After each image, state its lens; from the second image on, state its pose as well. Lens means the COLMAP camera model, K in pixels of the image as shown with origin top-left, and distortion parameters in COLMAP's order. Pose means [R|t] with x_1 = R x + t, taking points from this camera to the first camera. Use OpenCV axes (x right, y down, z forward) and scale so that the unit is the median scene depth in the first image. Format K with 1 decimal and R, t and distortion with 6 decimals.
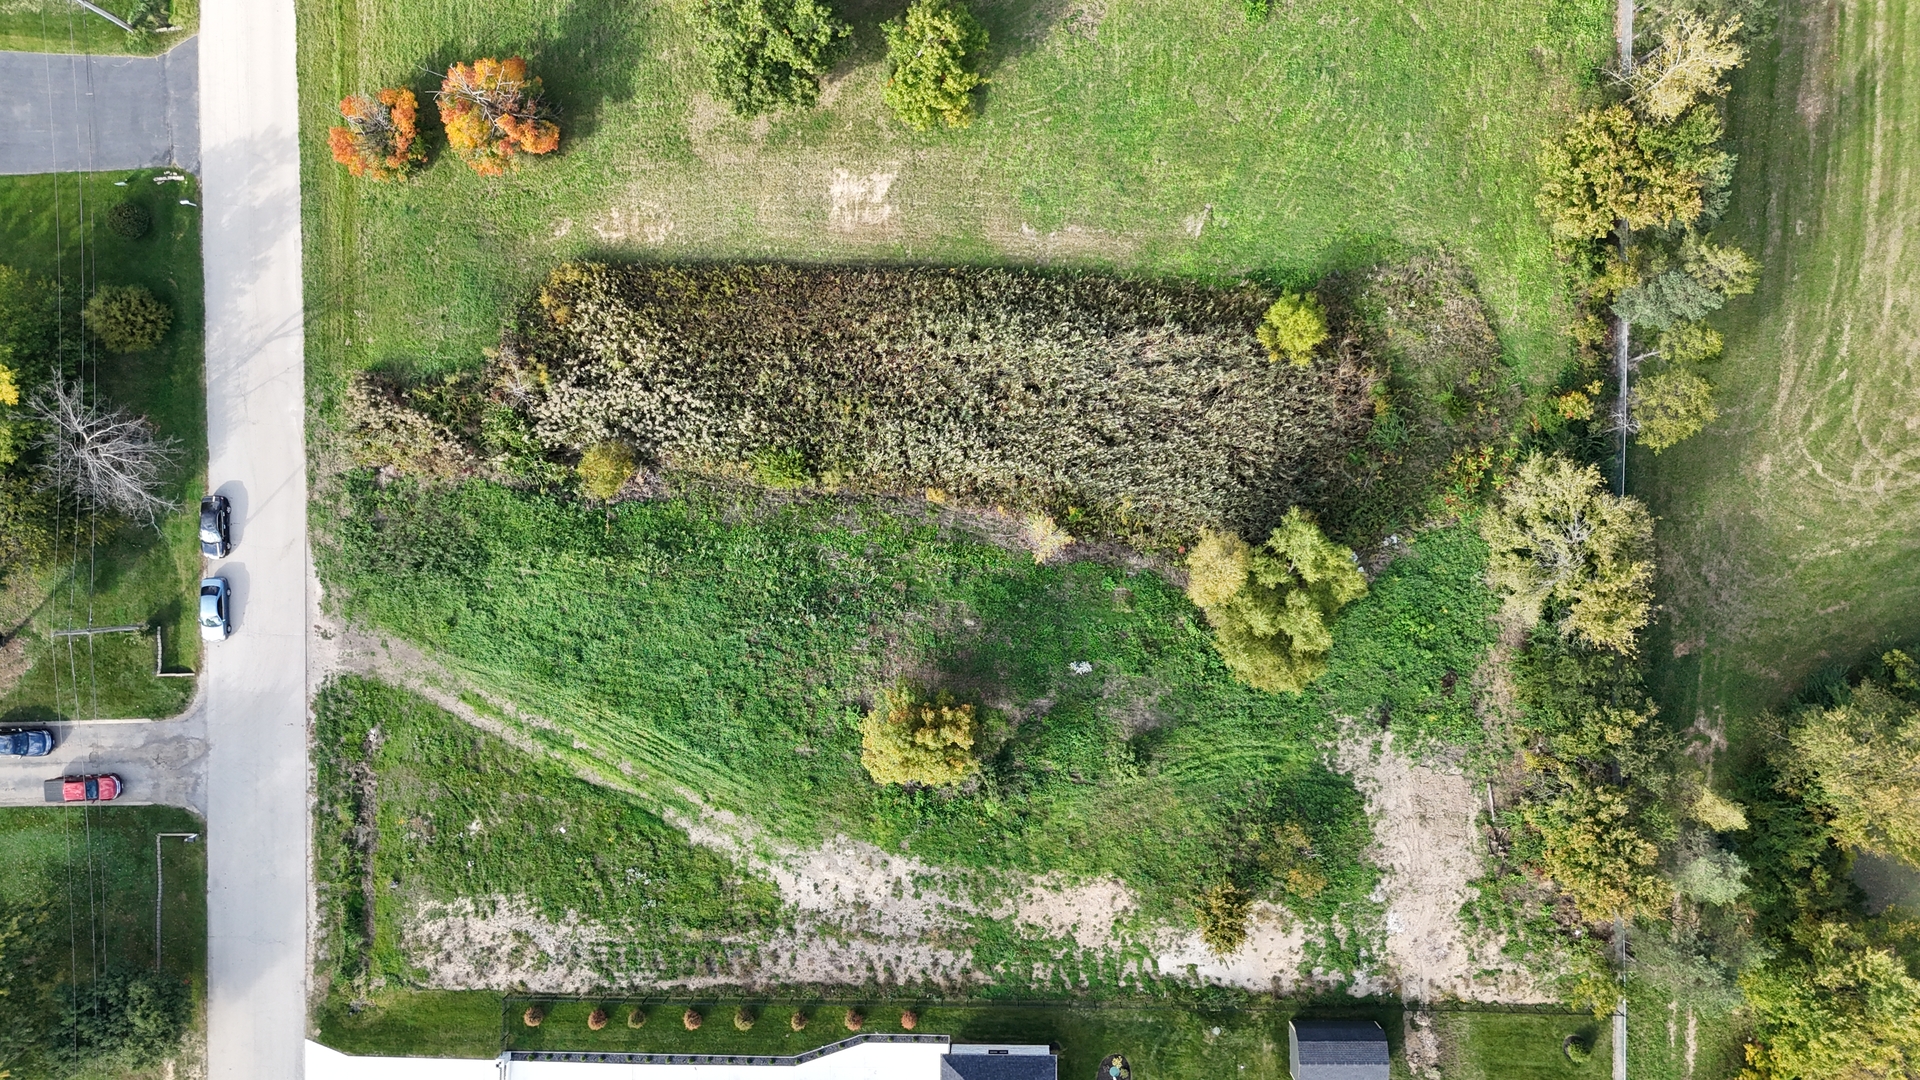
lens RADIAL K [[1415.4, 0, 960.0], [0, 1415.4, 540.0], [0, 0, 1]] dist [0.076640, -0.083810]
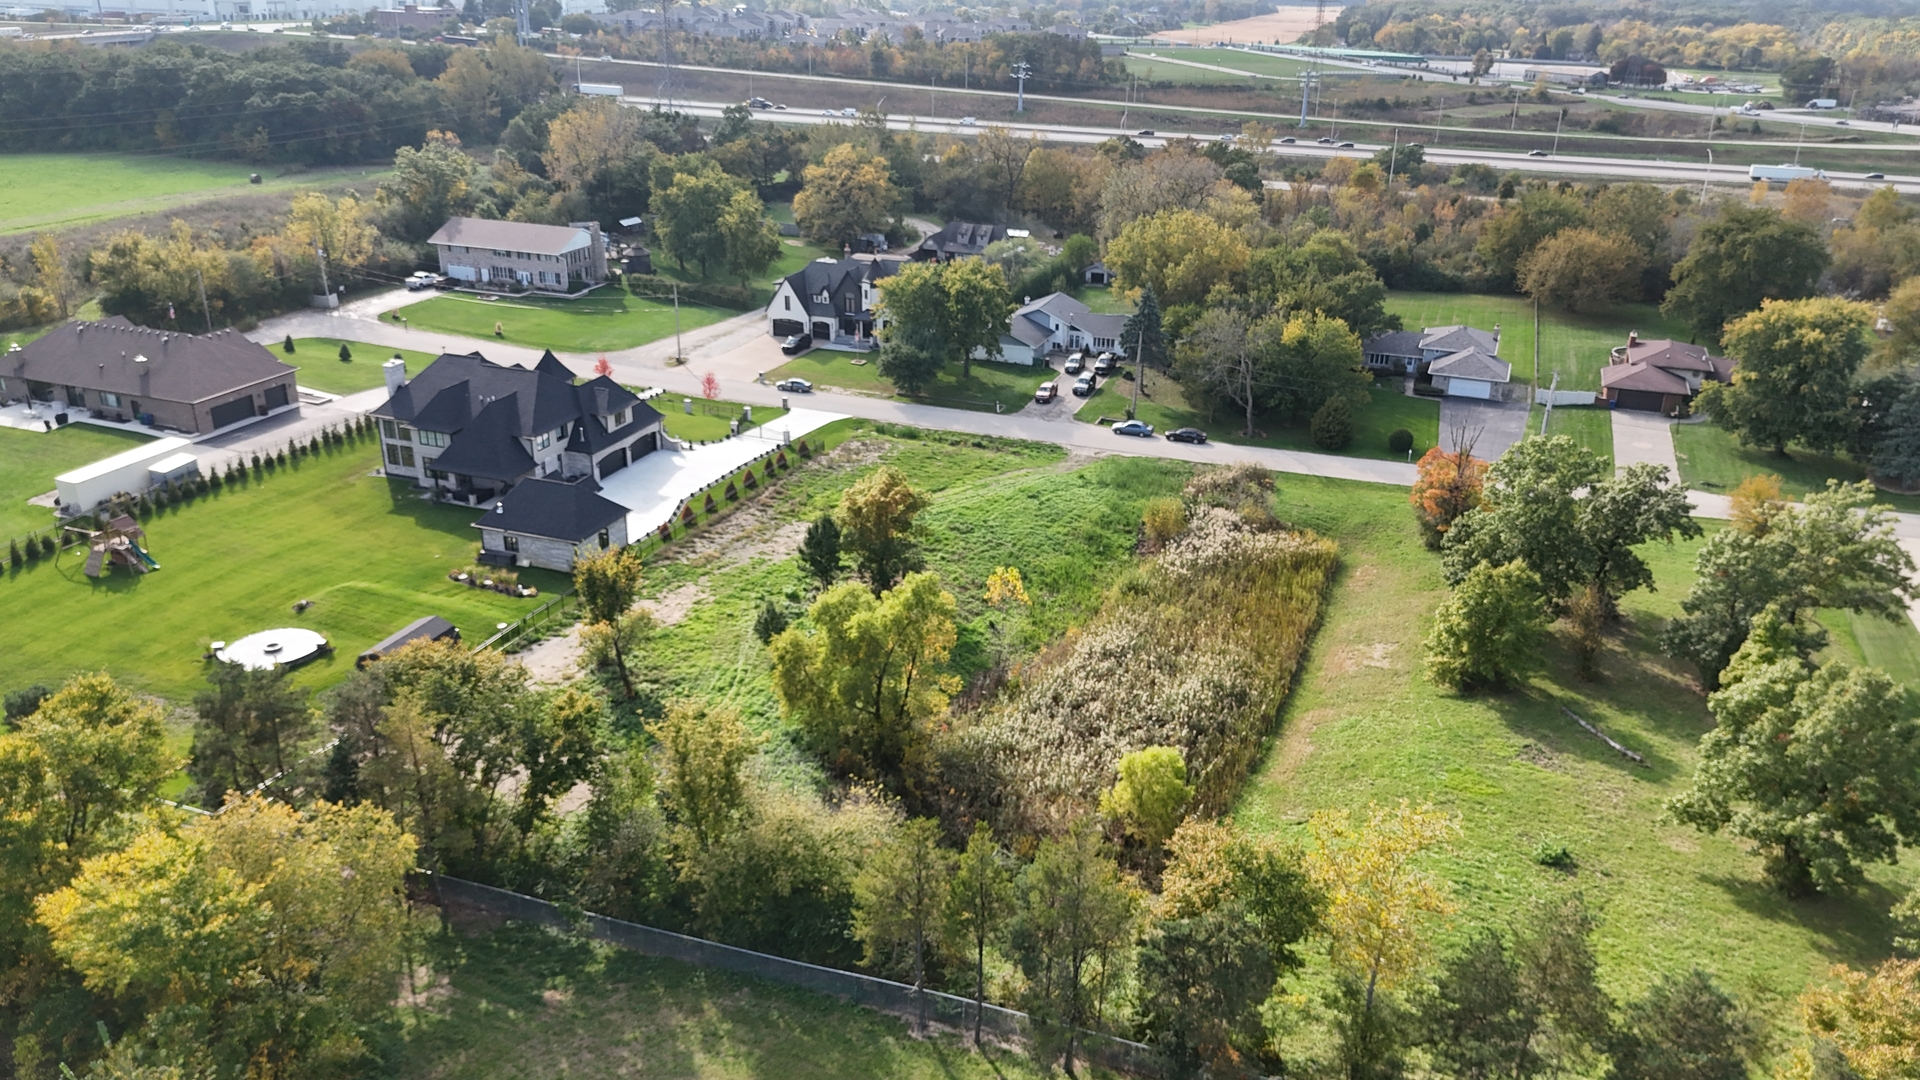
lens RADIAL K [[1415.4, 0, 960.0], [0, 1415.4, 540.0], [0, 0, 1]] dist [0.076640, -0.083810]
pose [[-0.336740, 0.379772, -0.861614, 0.919533], [-0.941424, -0.153357, 0.300337, -0.258550], [-0.018075, 0.912280, 0.409168, 0.501871]]
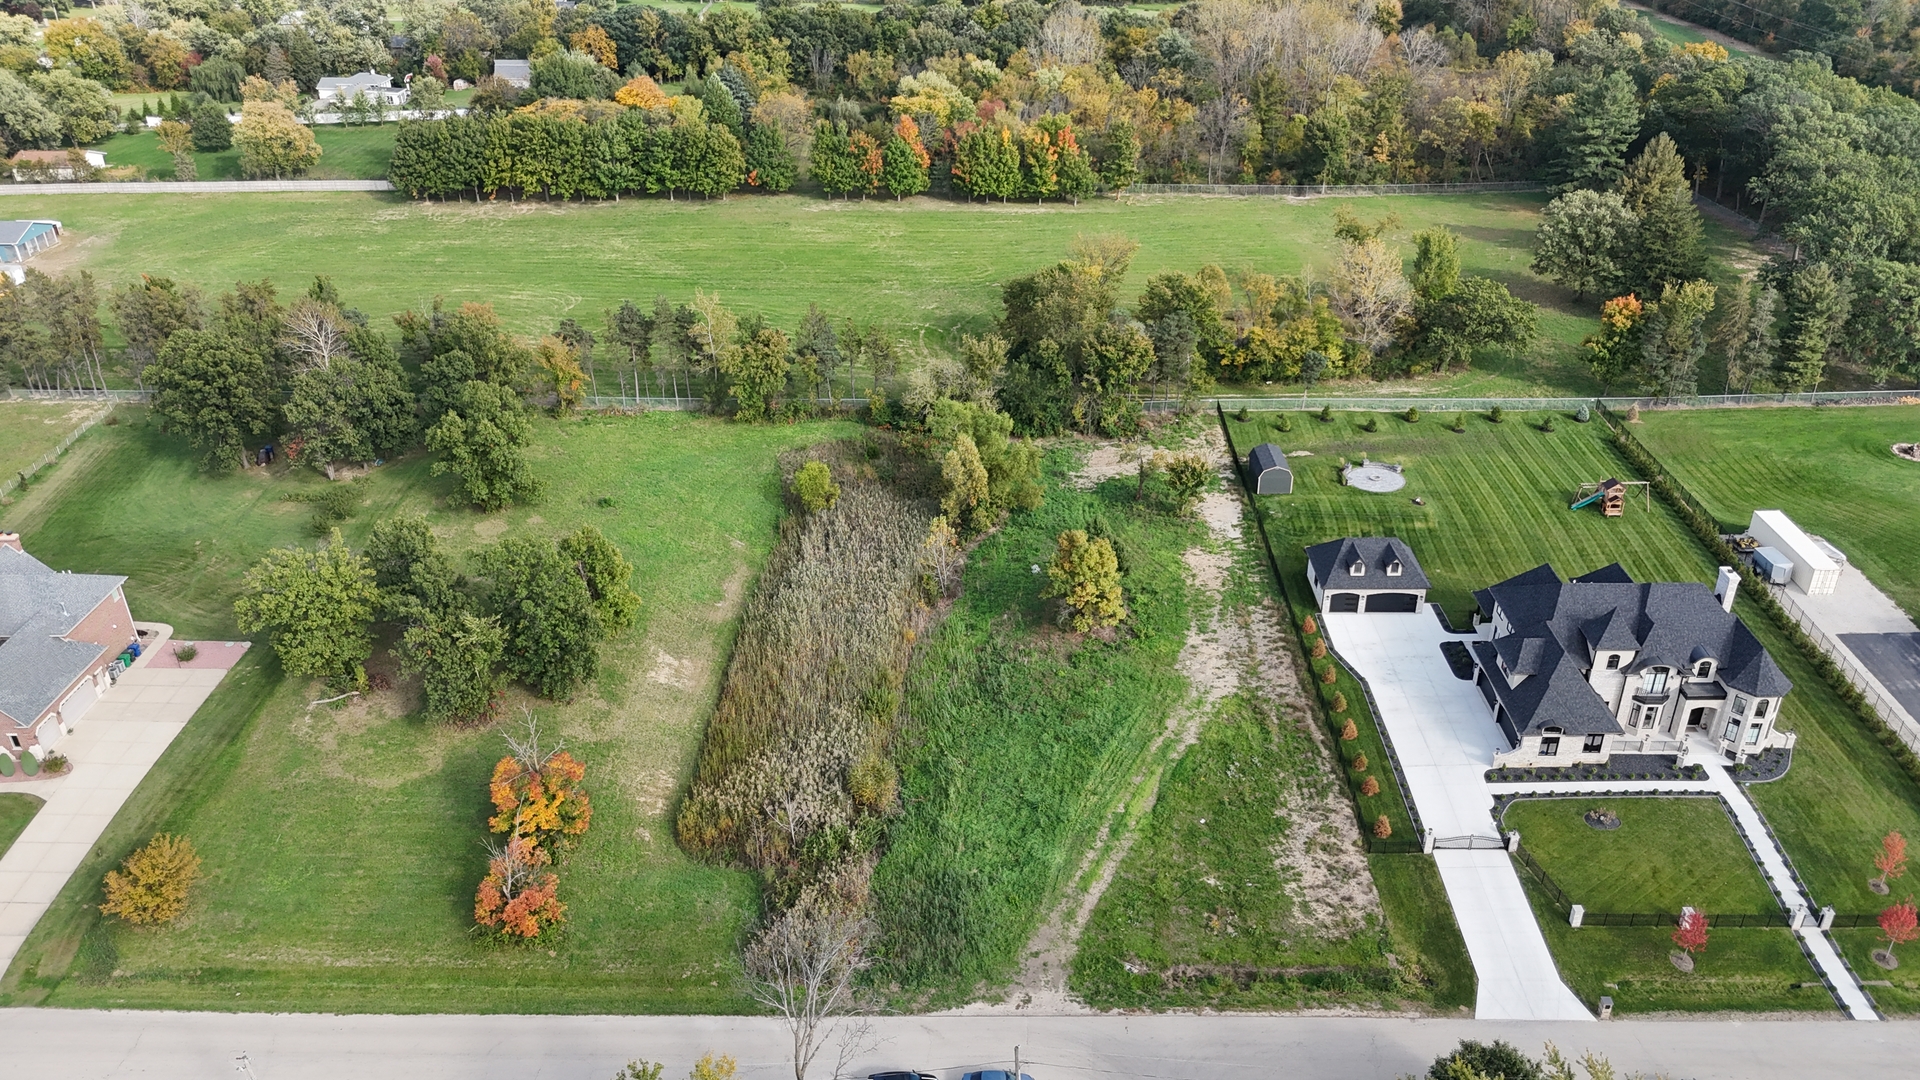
lens RADIAL K [[1415.4, 0, 960.0], [0, 1415.4, 540.0], [0, 0, 1]] dist [0.076640, -0.083810]
pose [[0.019050, -0.458592, 0.888443, -1.154440], [0.999504, -0.013554, -0.028427, 0.055336], [0.025078, 0.888544, 0.458106, 0.324224]]
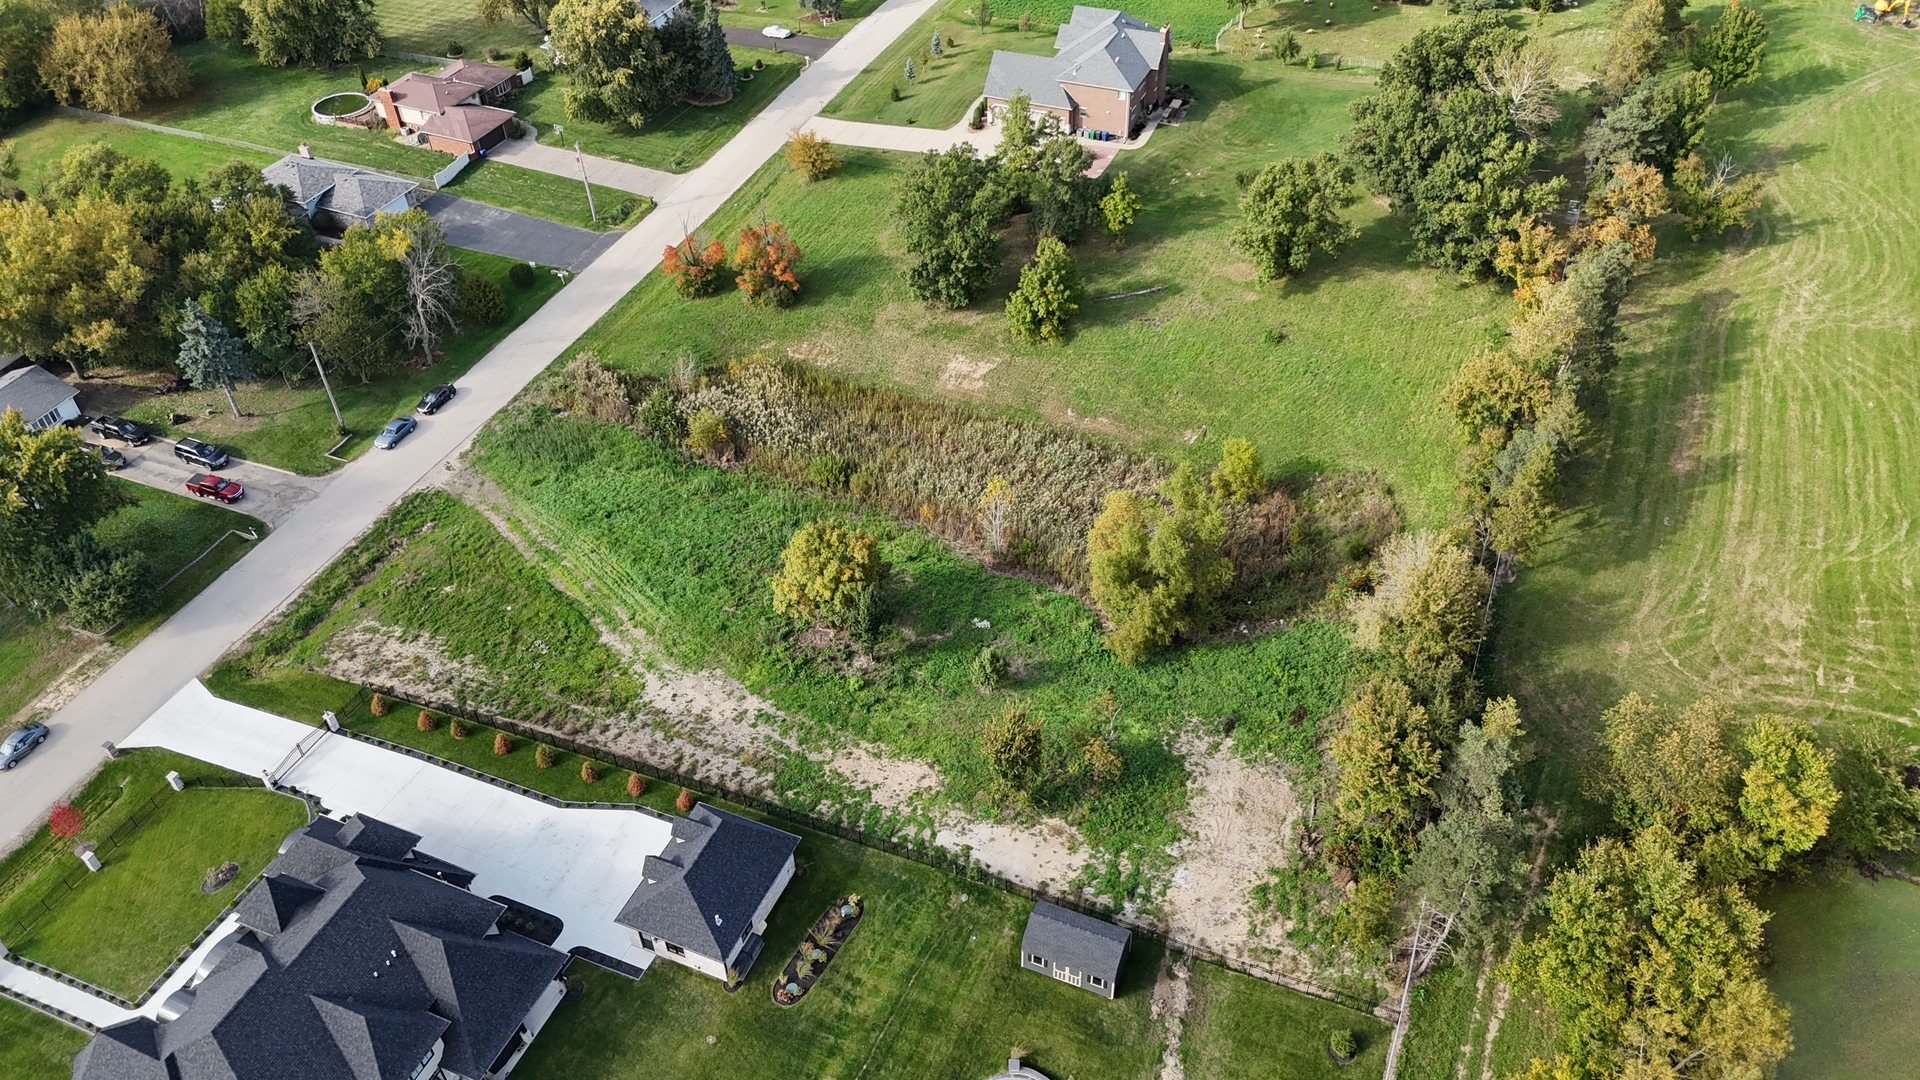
lens RADIAL K [[1415.4, 0, 960.0], [0, 1415.4, 540.0], [0, 0, 1]] dist [0.076640, -0.083810]
pose [[0.918405, 0.263016, -0.295558, 0.383472], [-0.395639, 0.608172, -0.688184, 0.828158], [-0.001253, 0.748966, 0.662607, 0.205077]]
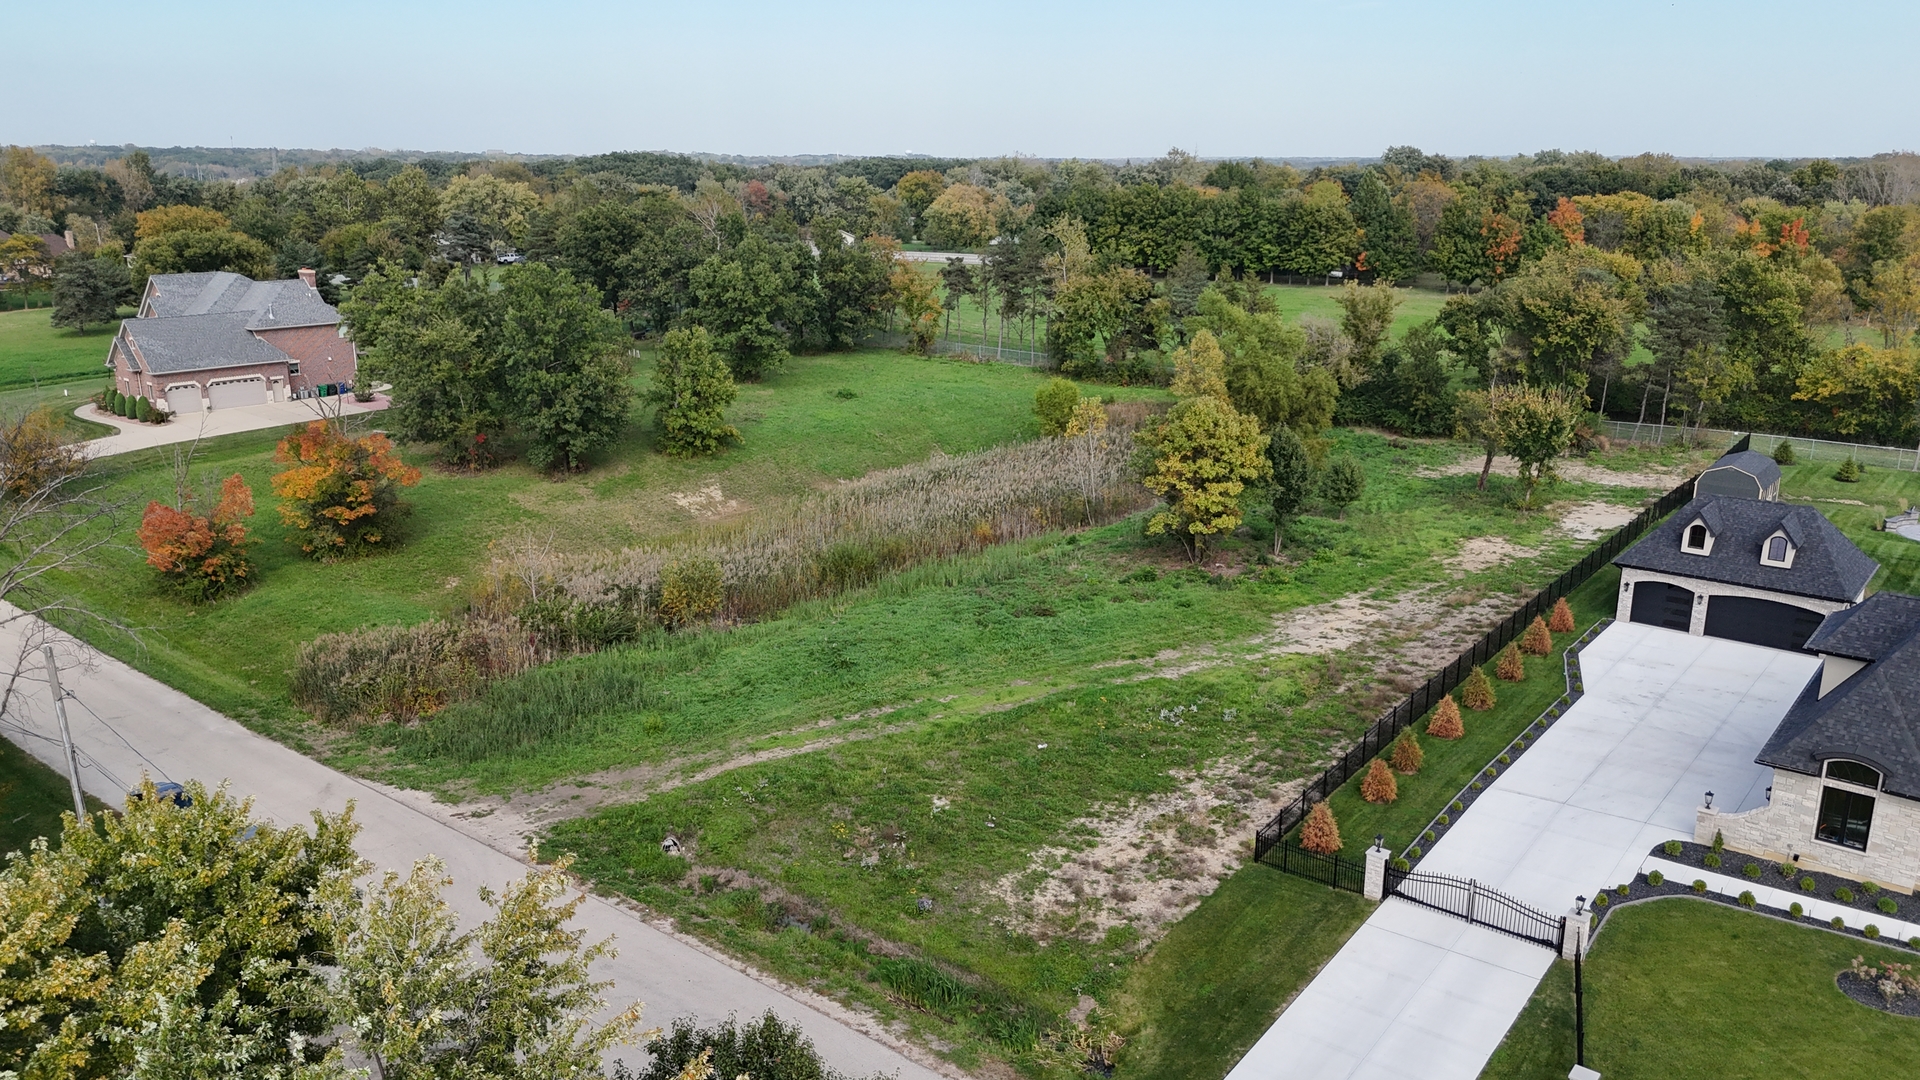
lens RADIAL K [[1415.4, 0, 960.0], [0, 1415.4, 540.0], [0, 0, 1]] dist [0.076640, -0.083810]
pose [[0.629066, -0.175122, 0.757369, -0.732388], [0.777288, 0.154167, -0.609963, 0.523803], [-0.009943, 0.972402, 0.233101, 0.799341]]
